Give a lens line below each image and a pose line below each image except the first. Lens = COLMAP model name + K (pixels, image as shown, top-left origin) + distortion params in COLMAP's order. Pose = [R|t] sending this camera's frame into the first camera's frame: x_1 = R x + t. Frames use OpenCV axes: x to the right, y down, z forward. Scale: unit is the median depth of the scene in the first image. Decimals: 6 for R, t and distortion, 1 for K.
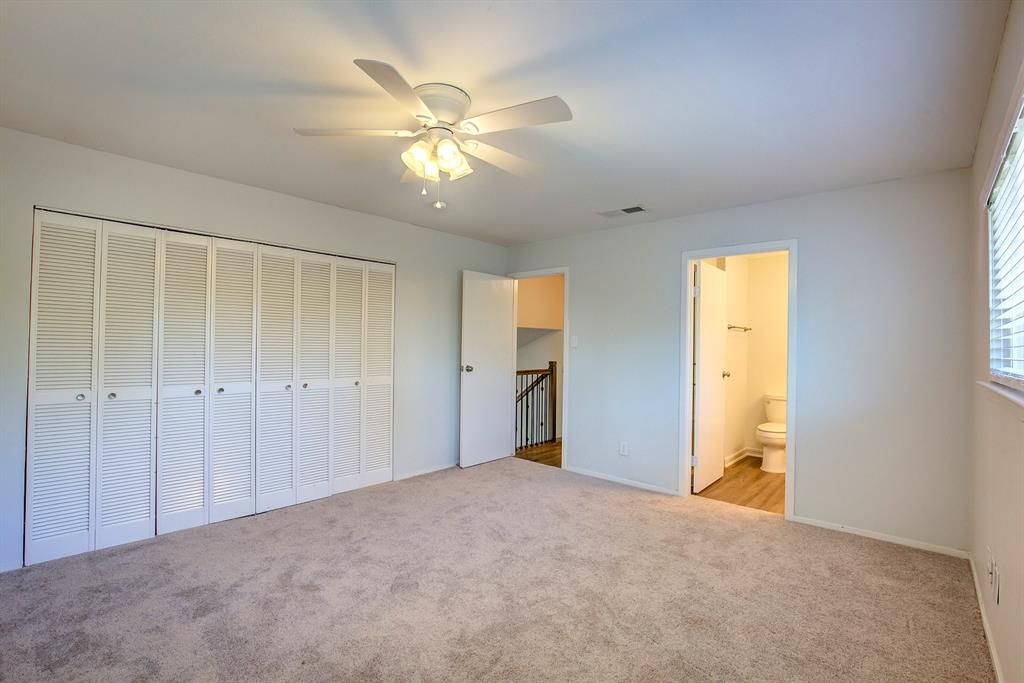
lens RADIAL K [[465.9, 0, 510.5], [0, 465.9, 339.7], [0, 0, 1]] dist [-0.030718, 0.000376]
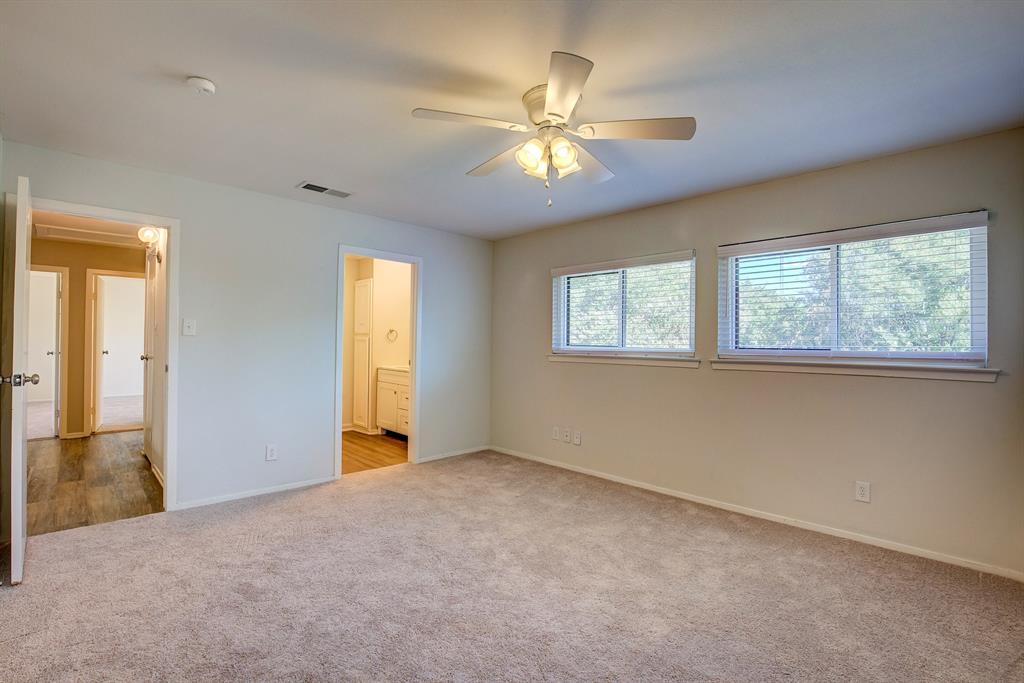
lens RADIAL K [[465.9, 0, 510.5], [0, 465.9, 339.7], [0, 0, 1]] dist [-0.030718, 0.000376]
pose [[0.062877, -0.009510, 0.997976, -0.688615], [-0.024565, 0.999637, 0.011074, 0.002243], [-0.997719, -0.025211, 0.062620, 0.589801]]
